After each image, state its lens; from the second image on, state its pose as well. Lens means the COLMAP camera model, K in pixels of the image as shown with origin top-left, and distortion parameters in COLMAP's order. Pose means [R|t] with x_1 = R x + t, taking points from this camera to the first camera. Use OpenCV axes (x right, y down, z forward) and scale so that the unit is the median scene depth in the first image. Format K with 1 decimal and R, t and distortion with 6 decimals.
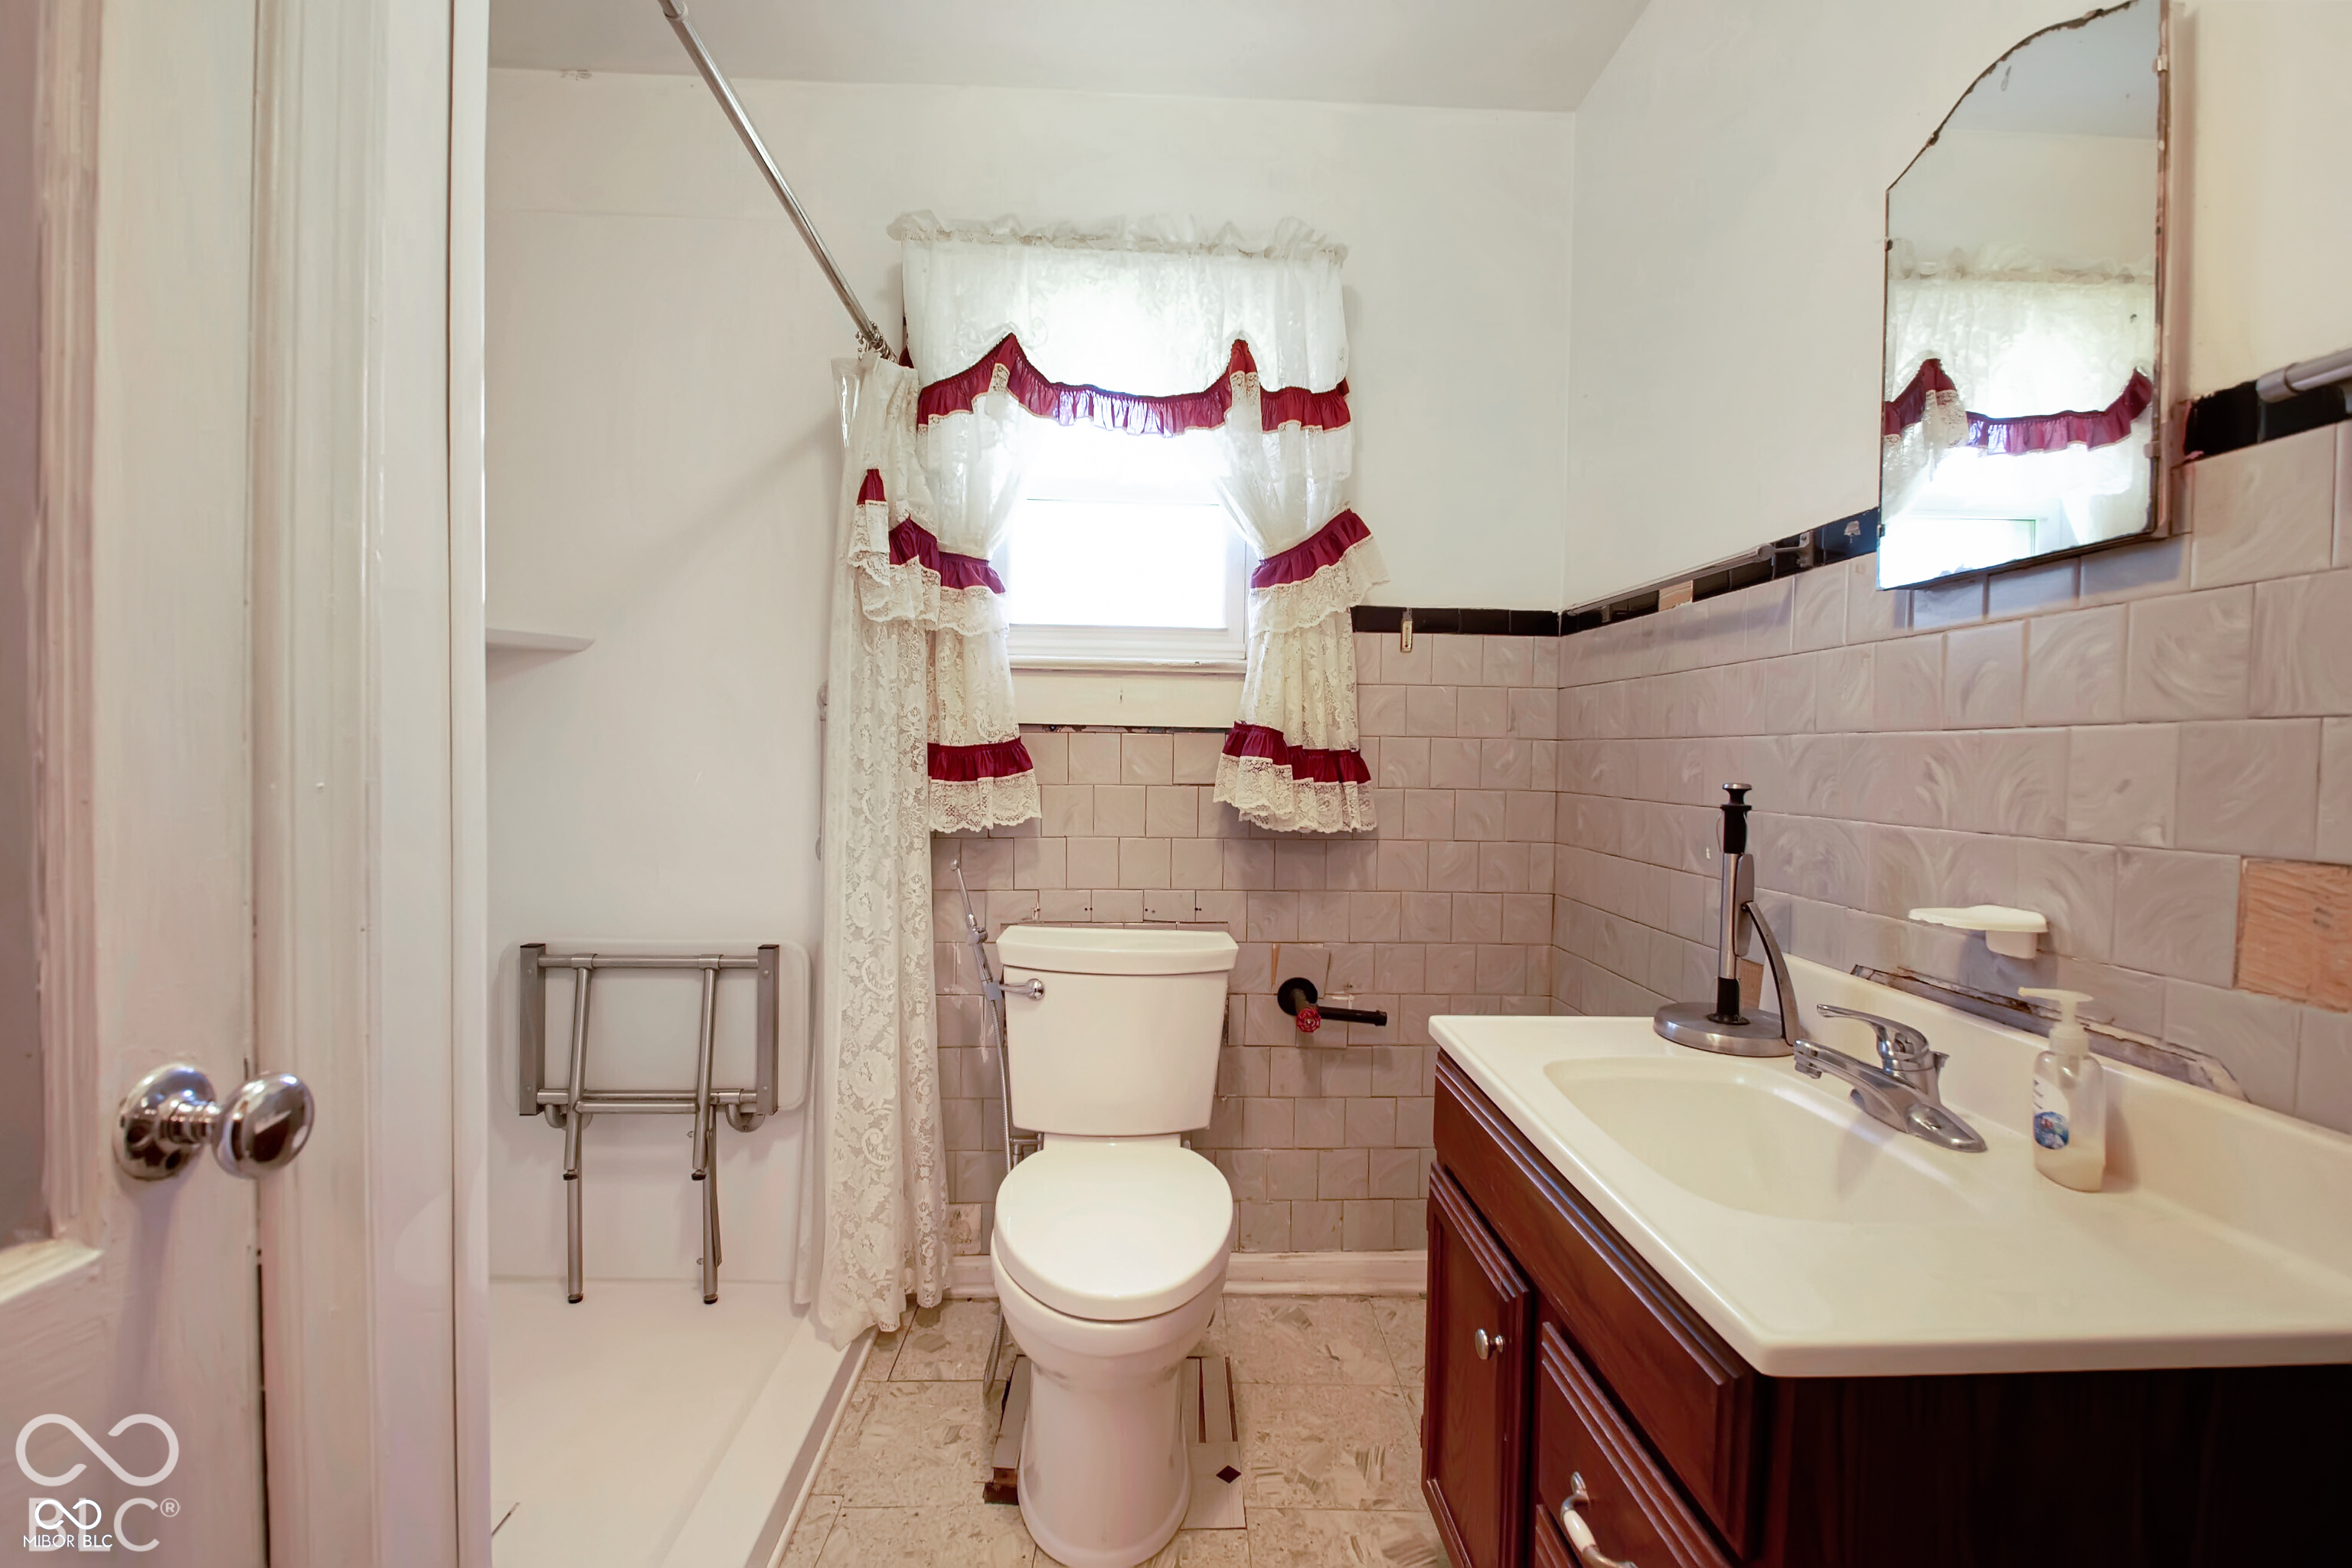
lens RADIAL K [[1034.1, 0, 1175.3], [0, 1034.1, 774.2], [0, 0, 1]] dist [0.004555, -0.011691]
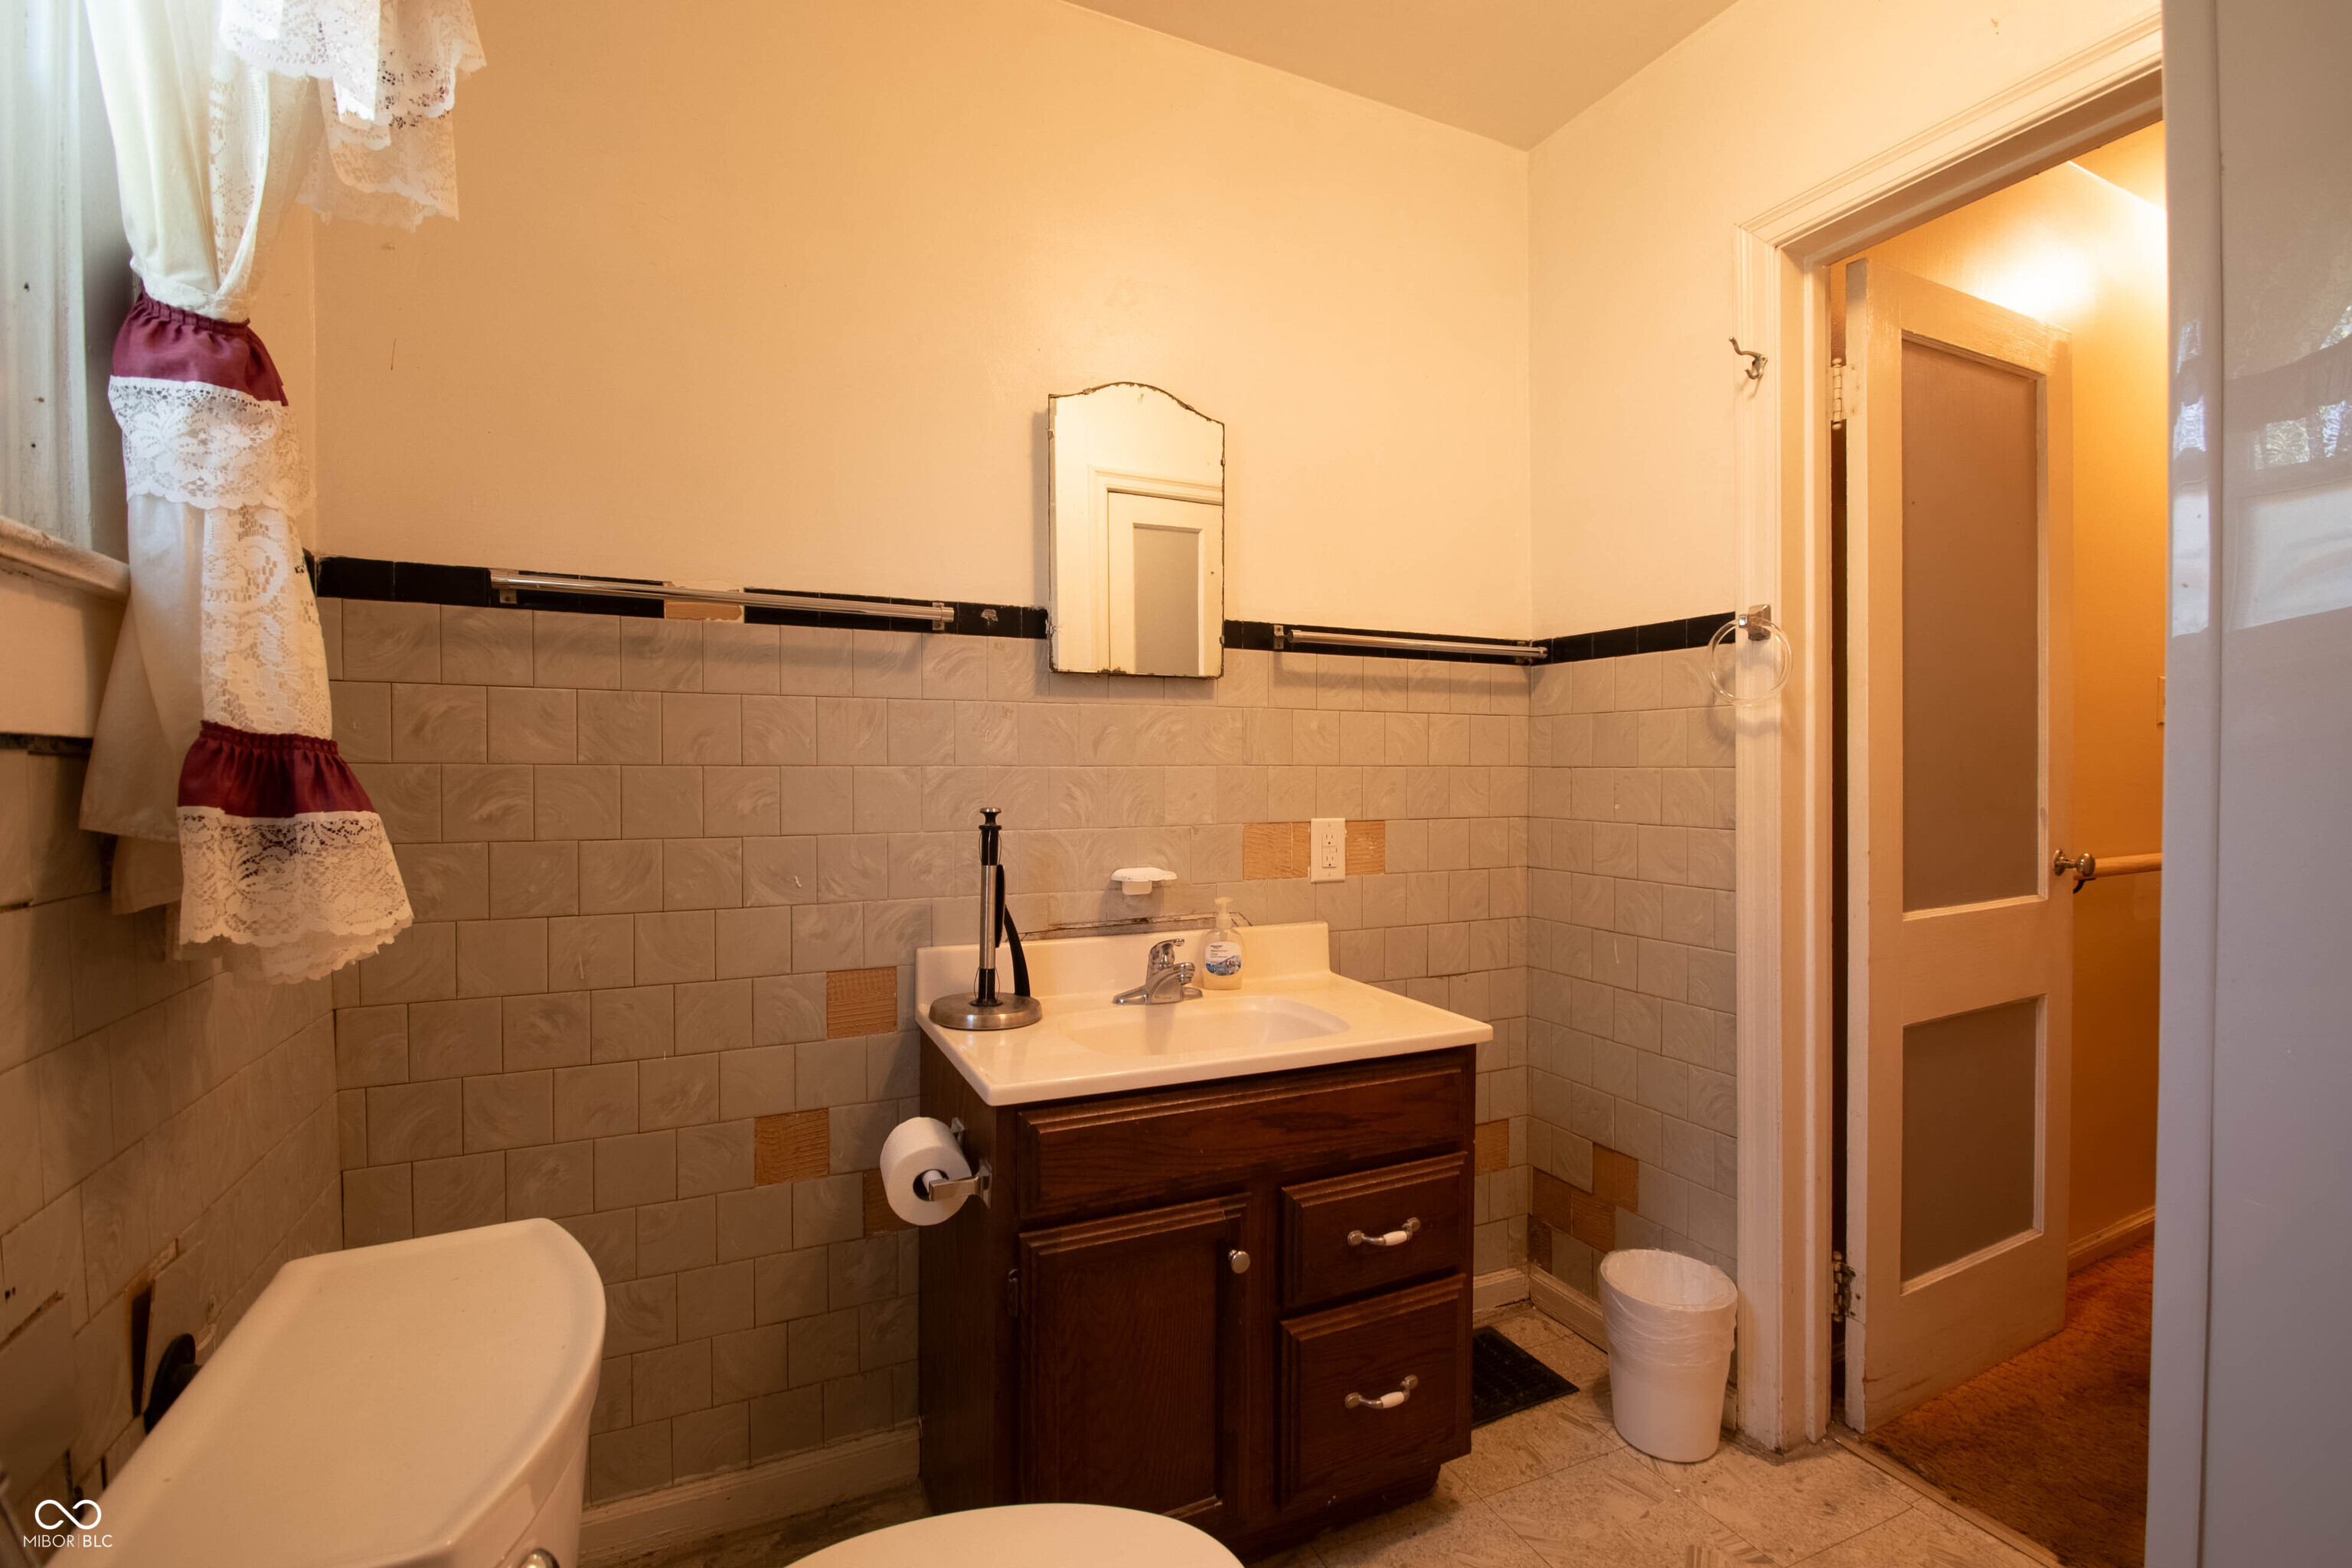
lens RADIAL K [[1034.1, 0, 1172.7], [0, 1034.1, 781.2], [0, 0, 1]] dist [0.004555, -0.011691]
pose [[-0.385468, -0.023303, 0.922427, -0.674838], [0.013548, 0.999430, 0.030909, -0.057949], [-0.922622, 0.024411, -0.384932, 1.284247]]
